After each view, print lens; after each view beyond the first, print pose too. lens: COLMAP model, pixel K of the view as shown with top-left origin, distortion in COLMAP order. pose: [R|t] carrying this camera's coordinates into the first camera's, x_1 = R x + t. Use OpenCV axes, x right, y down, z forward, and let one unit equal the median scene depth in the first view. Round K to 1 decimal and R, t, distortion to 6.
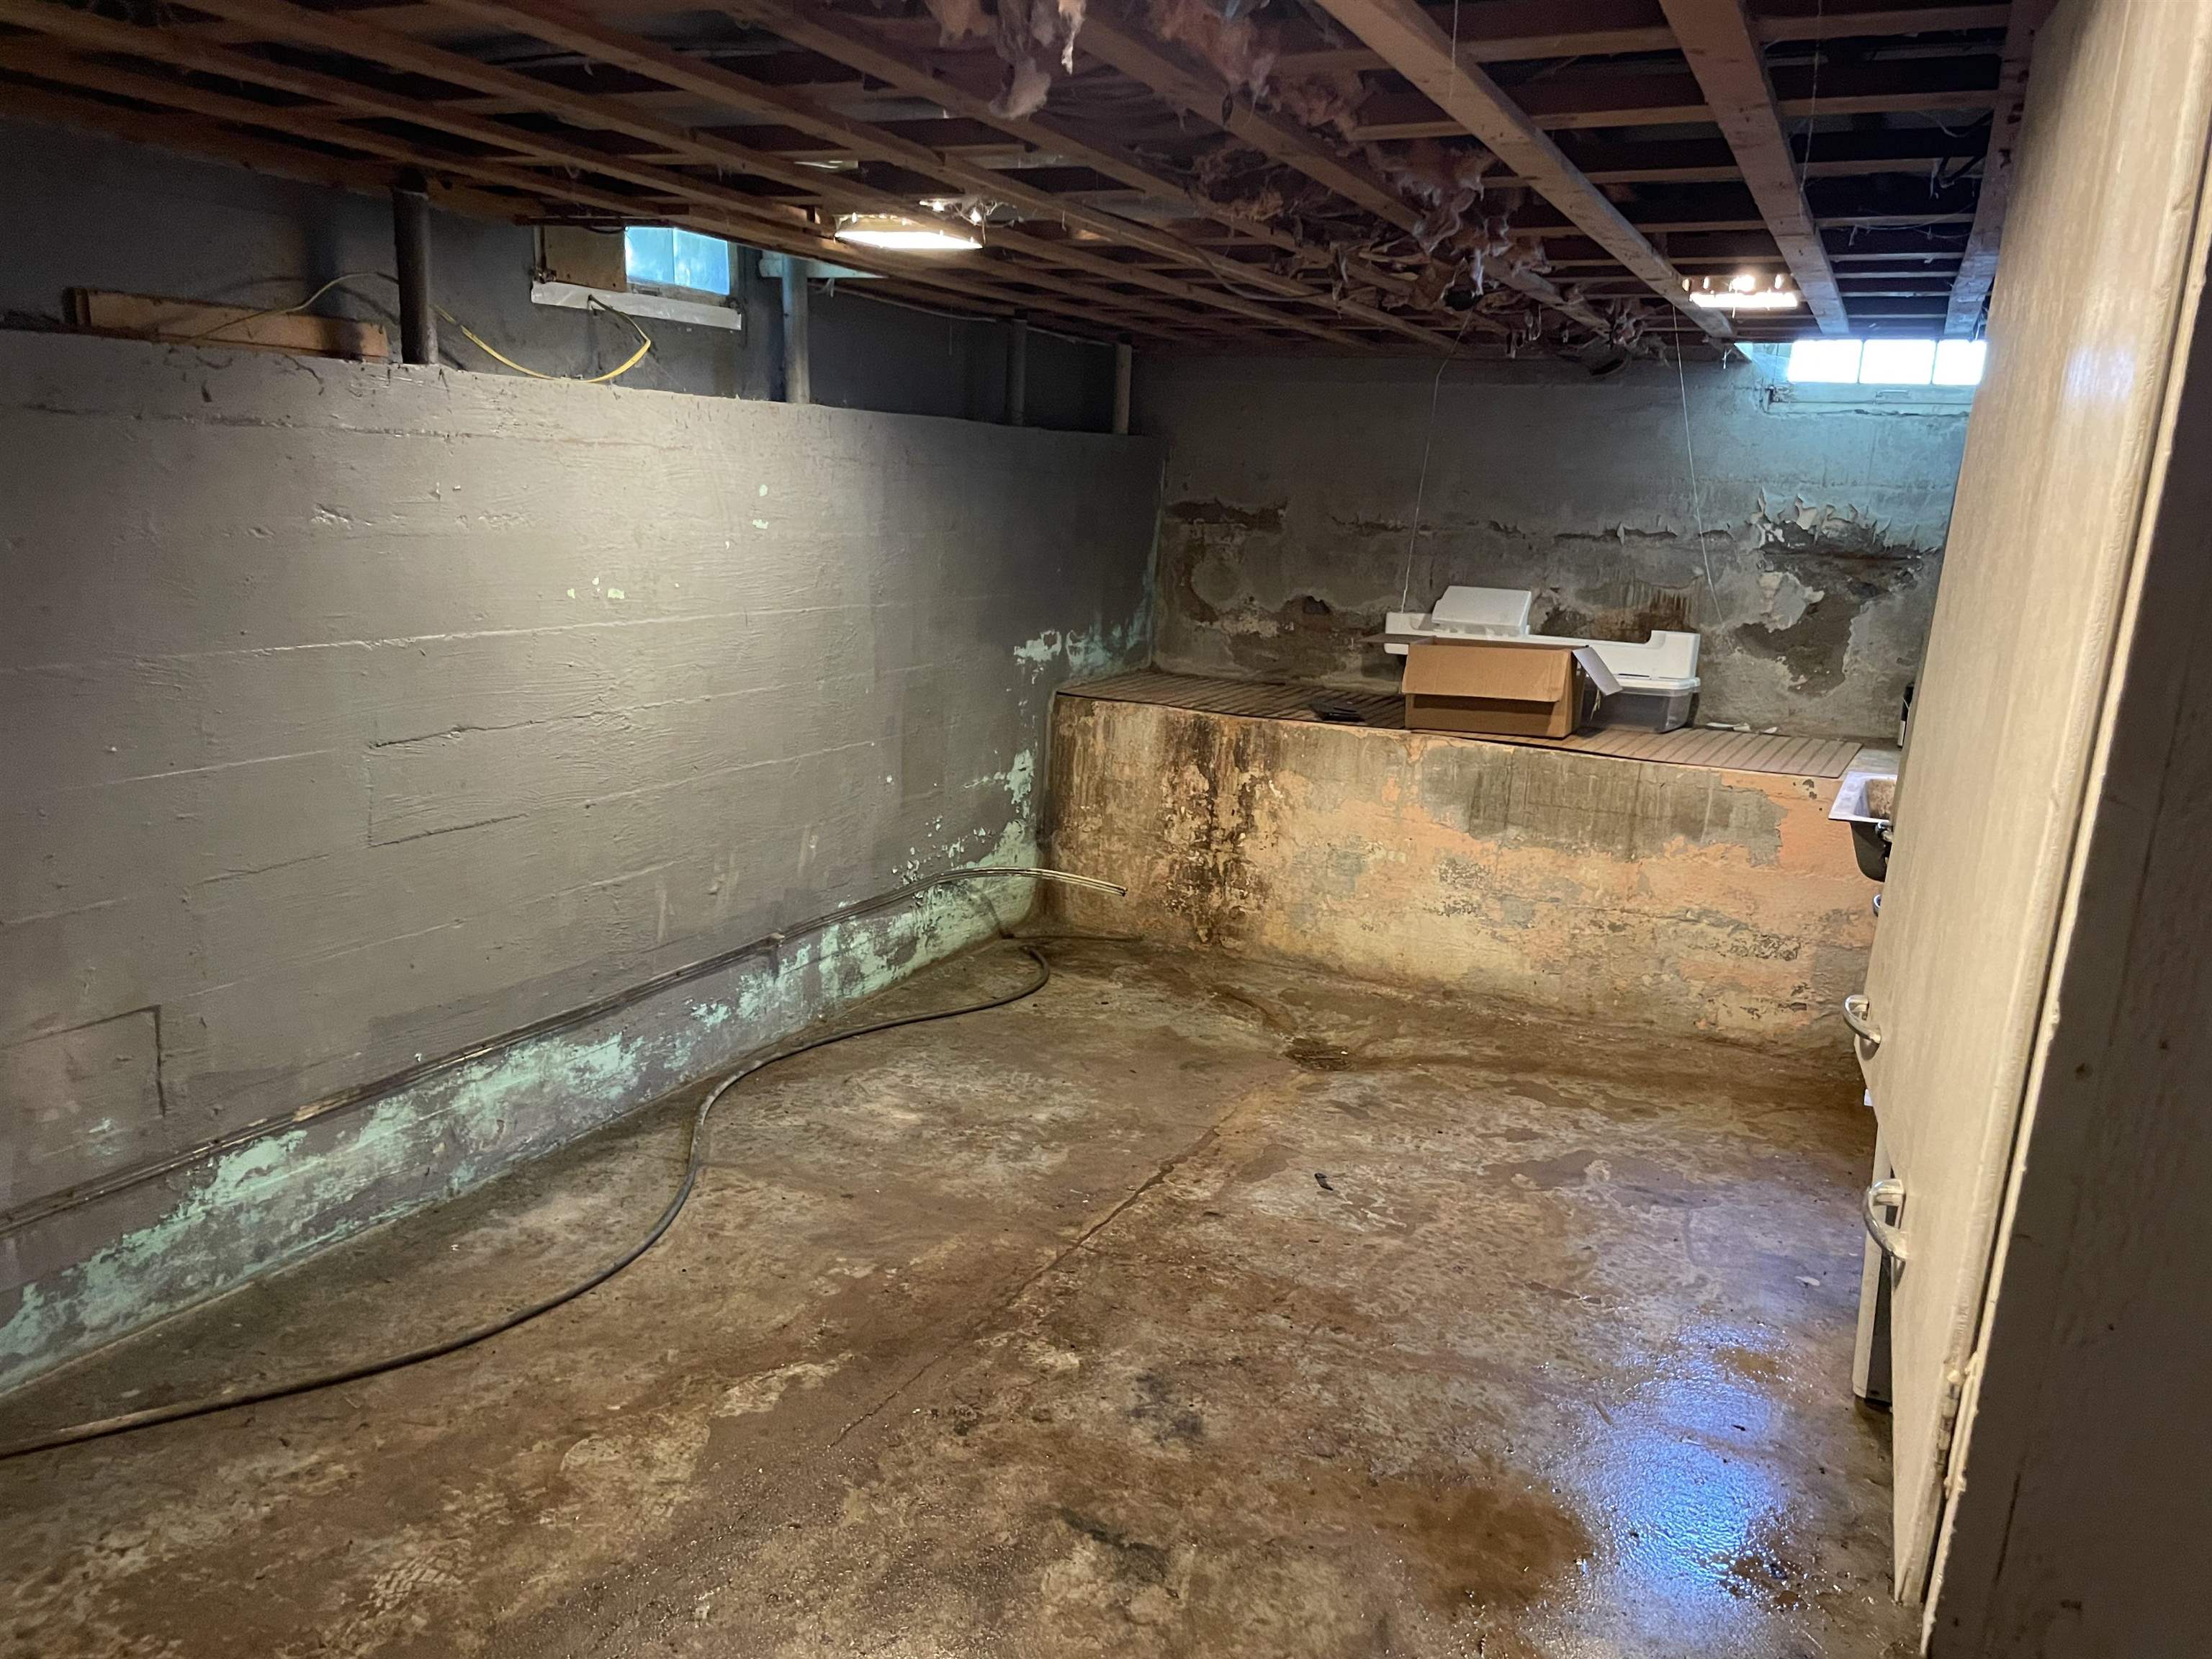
lens RADIAL K [[1706.4, 0, 1110.0], [0, 1706.4, 836.5], [0, 0, 1]] dist [0.078020, -0.118575]
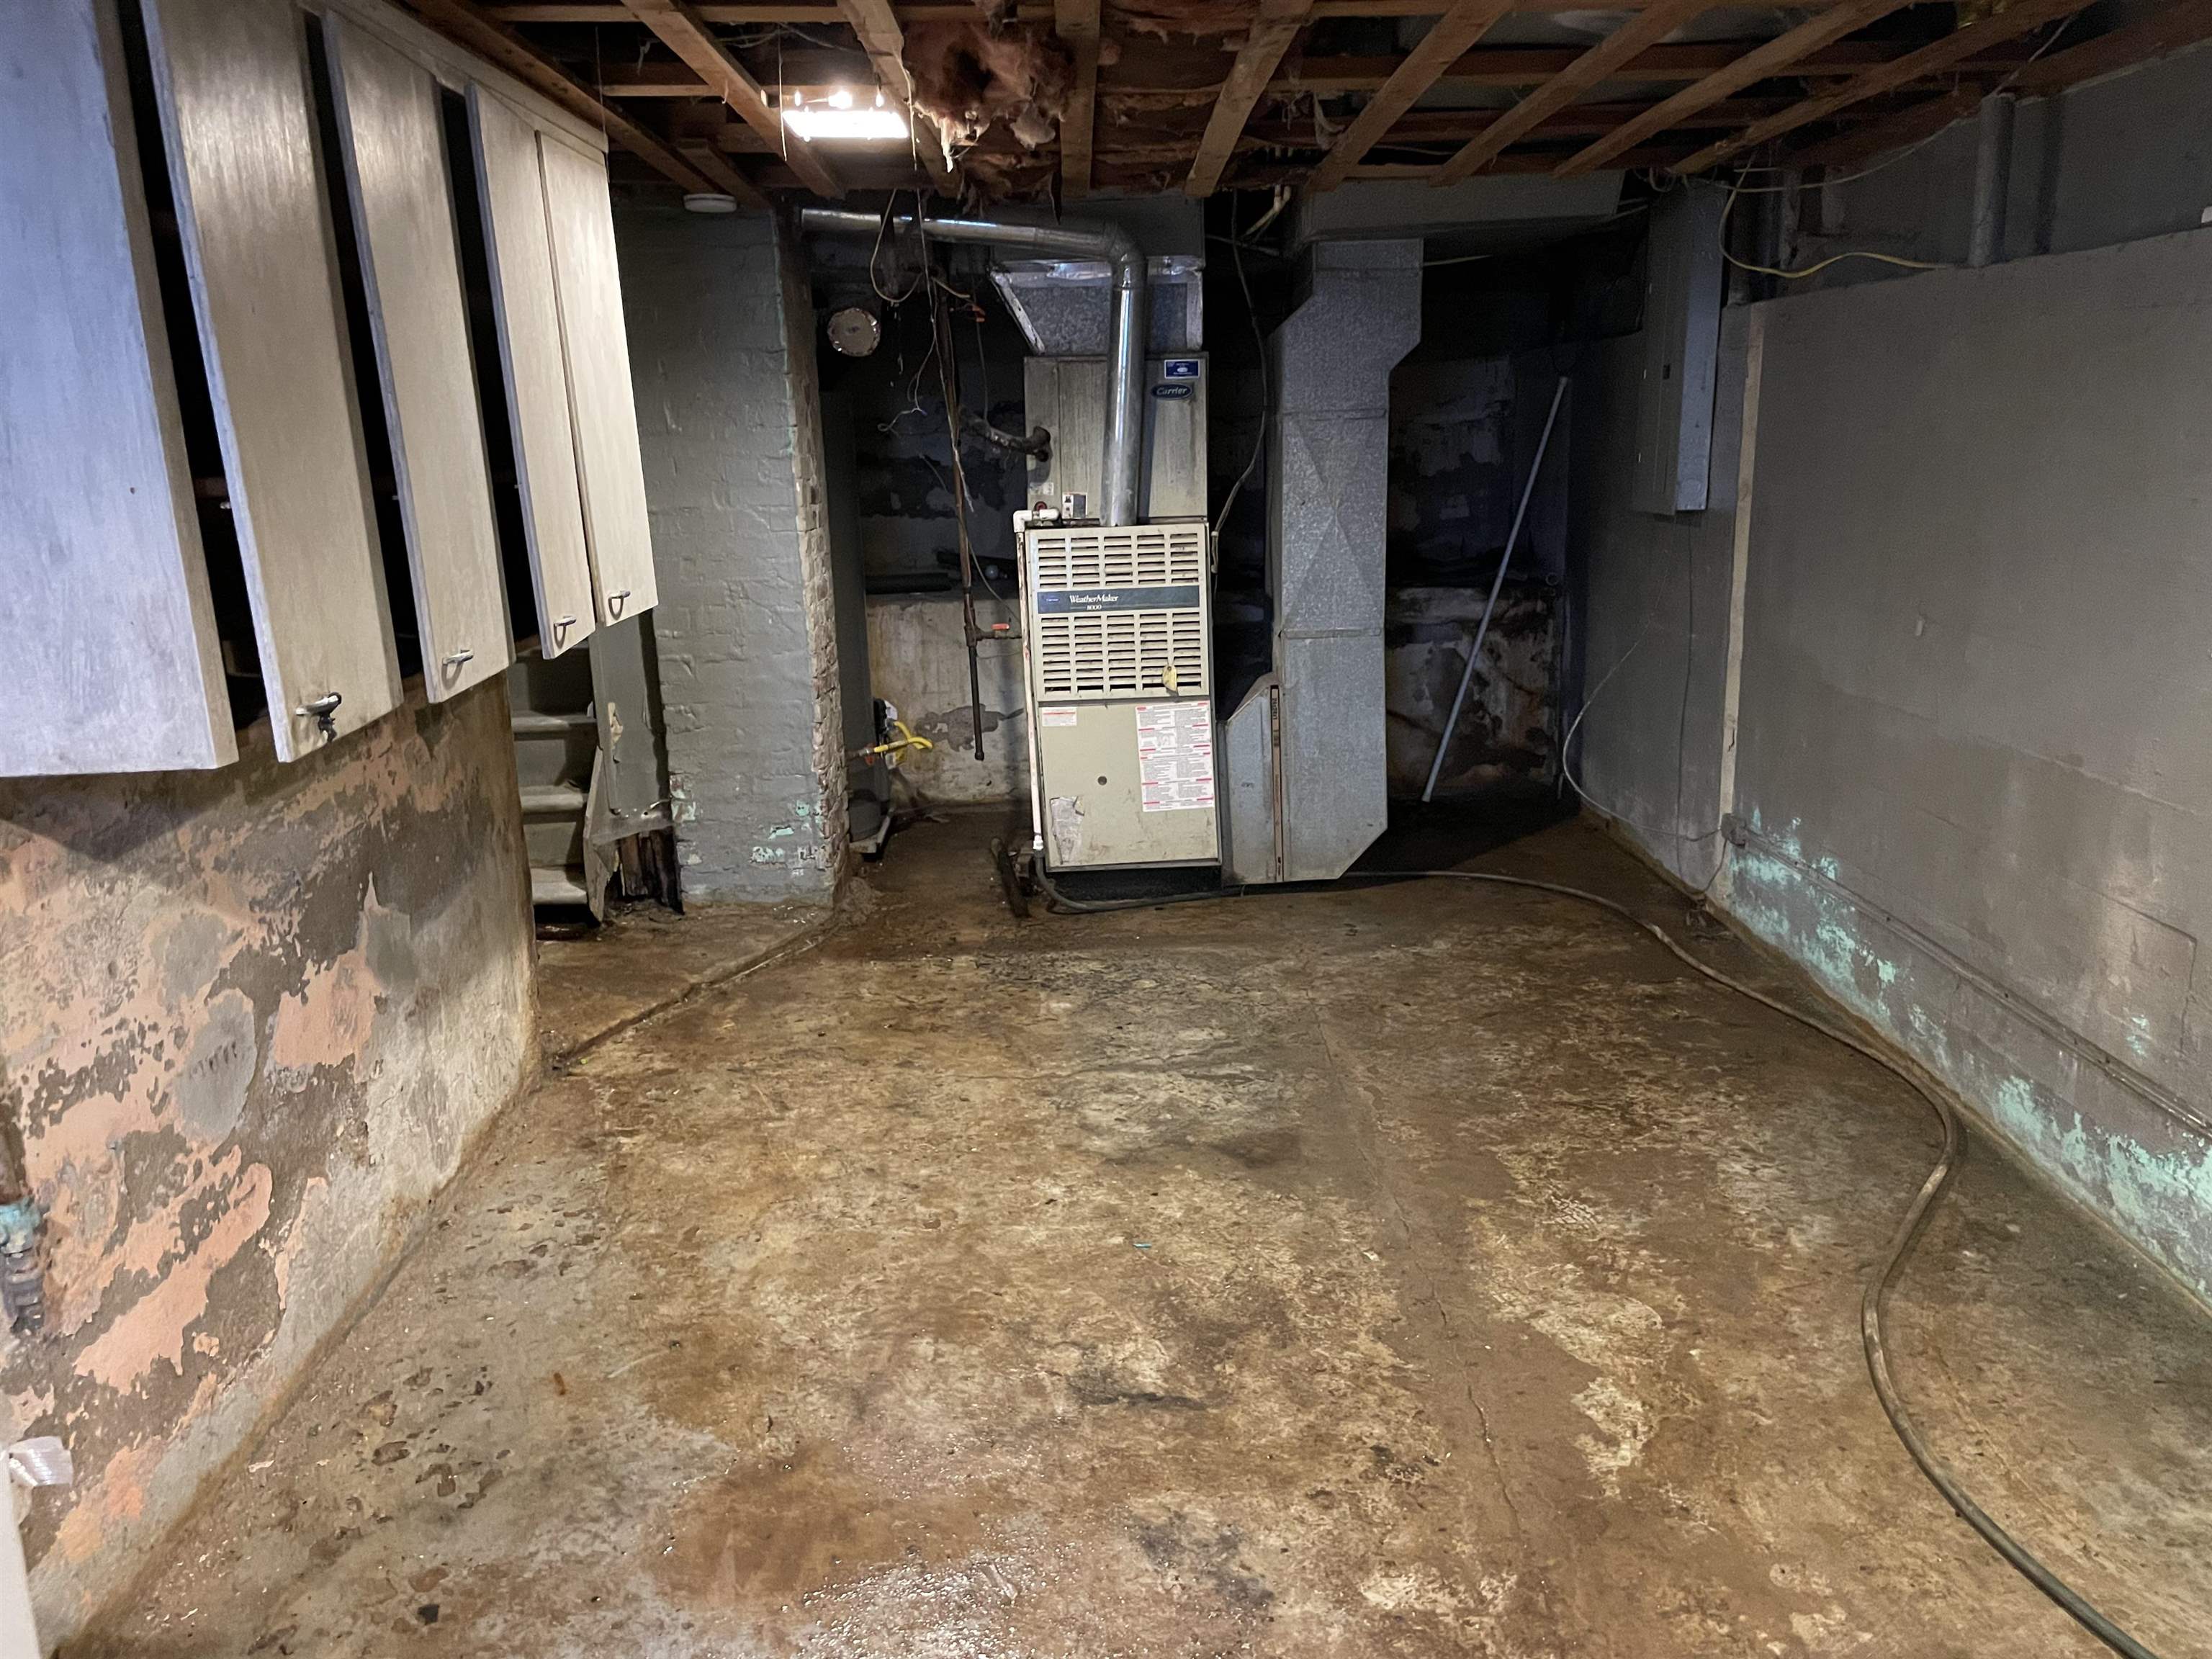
lens RADIAL K [[1706.4, 0, 1113.7], [0, 1706.4, 830.3], [0, 0, 1]] dist [0.078020, -0.118575]
pose [[-0.899153, 0.072820, -0.431534, 0.412494], [-0.115300, 0.911804, 0.394106, -0.282563], [0.422173, 0.404117, -0.811455, 1.631531]]
